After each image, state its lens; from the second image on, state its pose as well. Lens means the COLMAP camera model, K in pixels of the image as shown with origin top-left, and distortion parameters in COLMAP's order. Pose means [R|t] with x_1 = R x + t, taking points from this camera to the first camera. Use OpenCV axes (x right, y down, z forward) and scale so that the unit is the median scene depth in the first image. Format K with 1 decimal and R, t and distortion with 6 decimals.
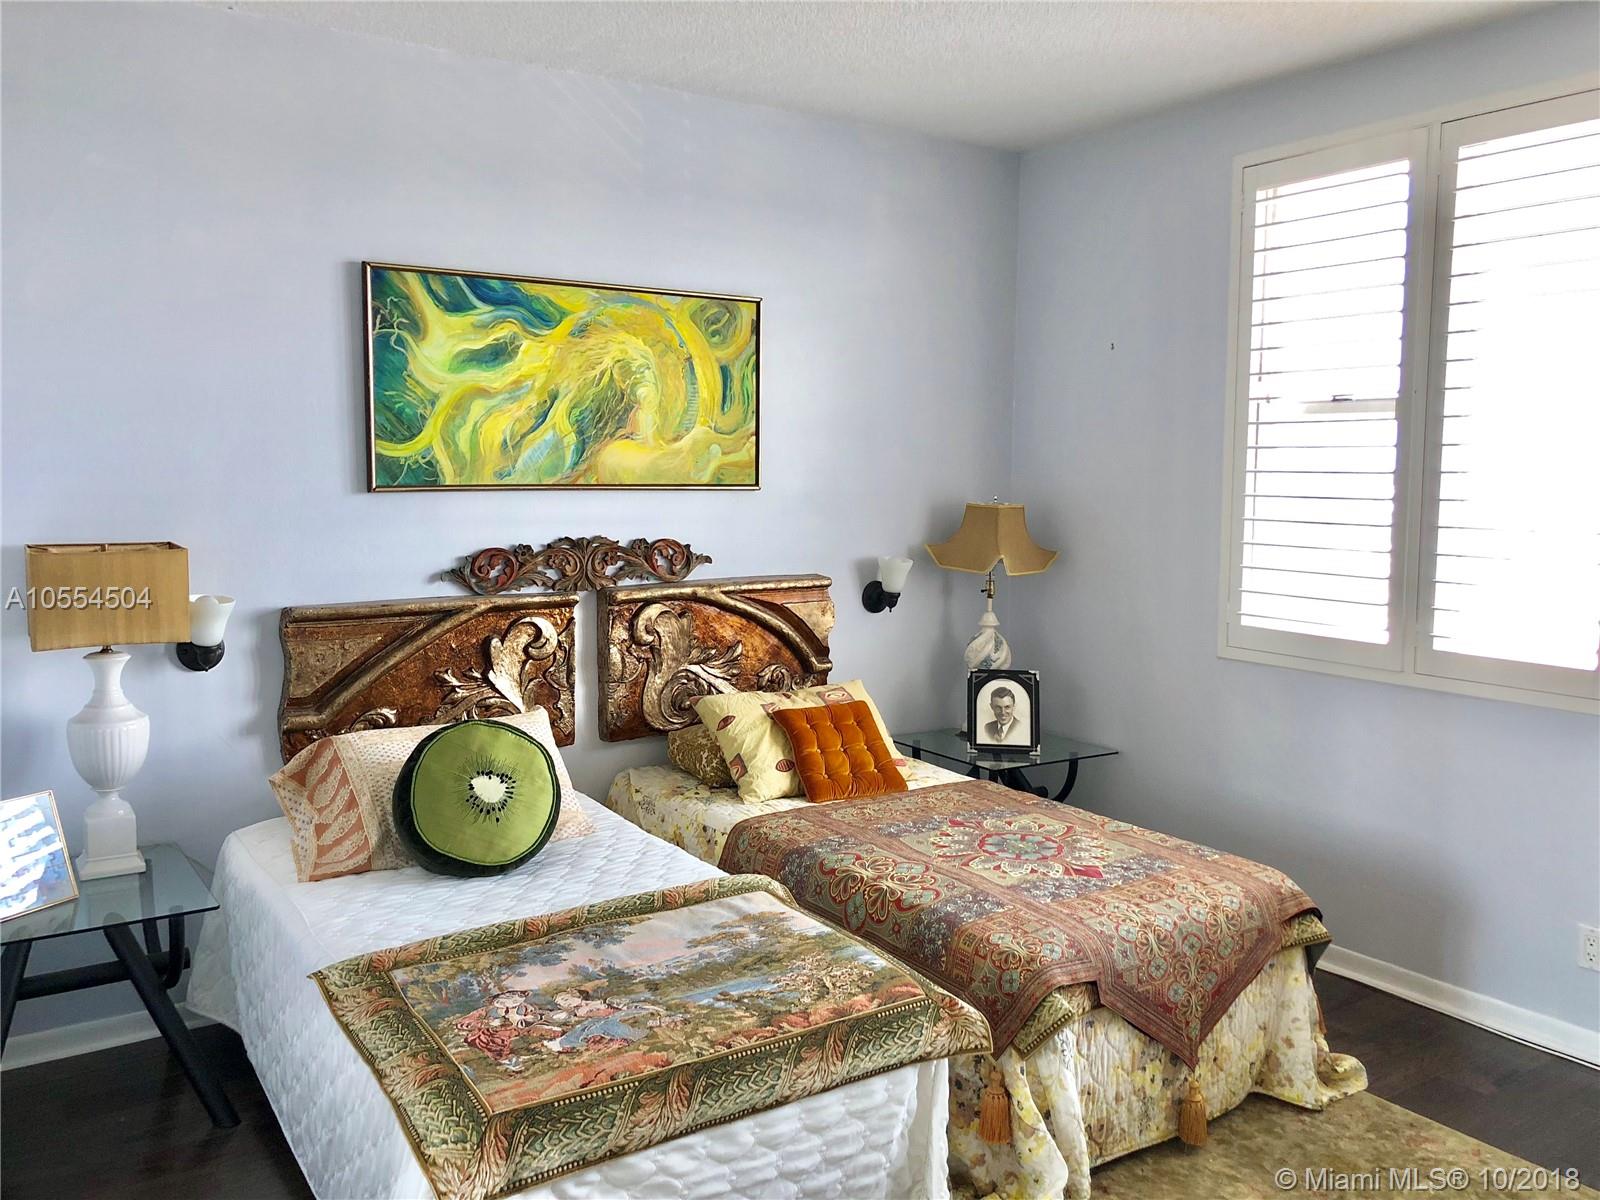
lens RADIAL K [[1304.2, 0, 813.3], [0, 1304.2, 597.3], [0, 0, 1]] dist [0.041143, -0.030236]
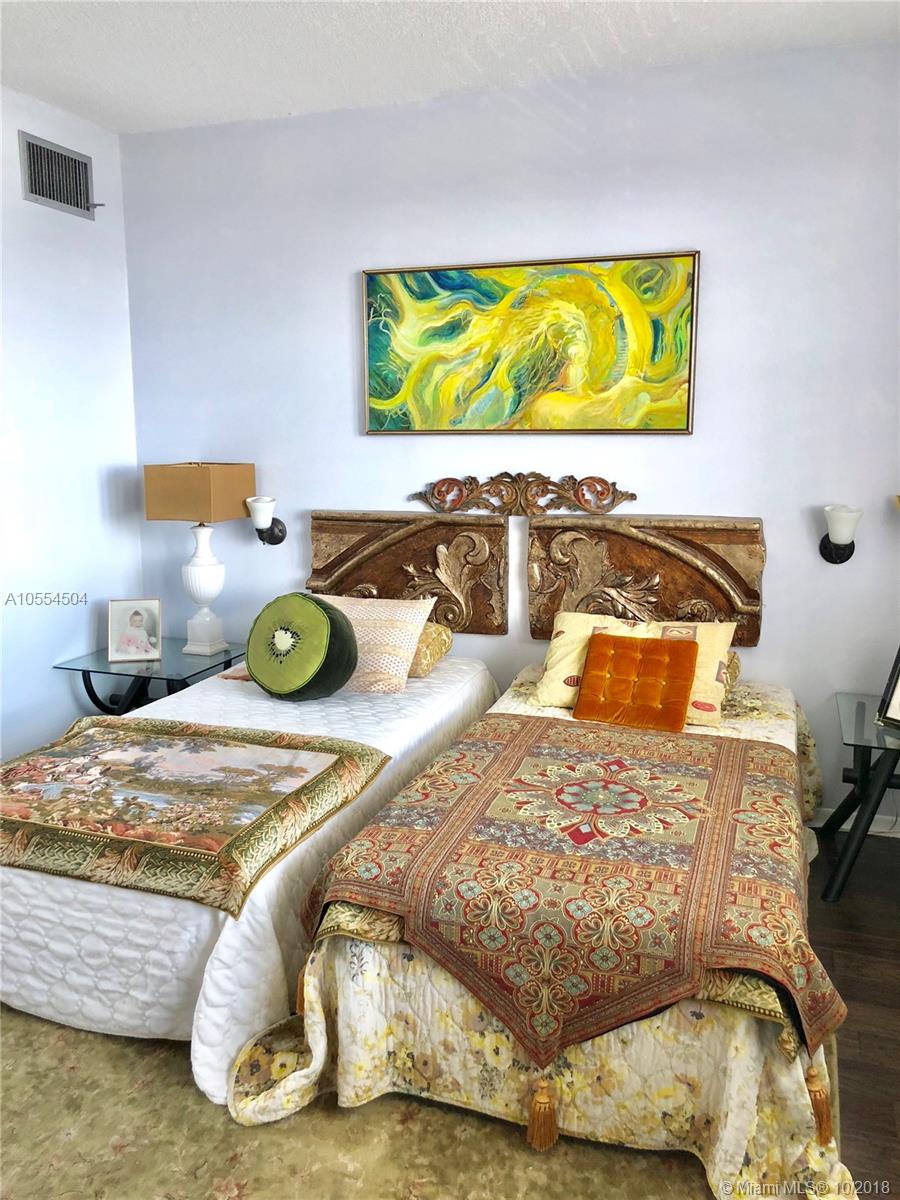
lens RADIAL K [[978.2, 0, 449.6], [0, 978.2, 595.2], [0, 0, 1]] dist [0.041143, -0.030236]
pose [[0.587685, 0.130615, -0.798477, 0.605230], [-0.076780, 0.991433, 0.105668, -0.026009], [0.805438, -0.000793, 0.592679, 0.435896]]
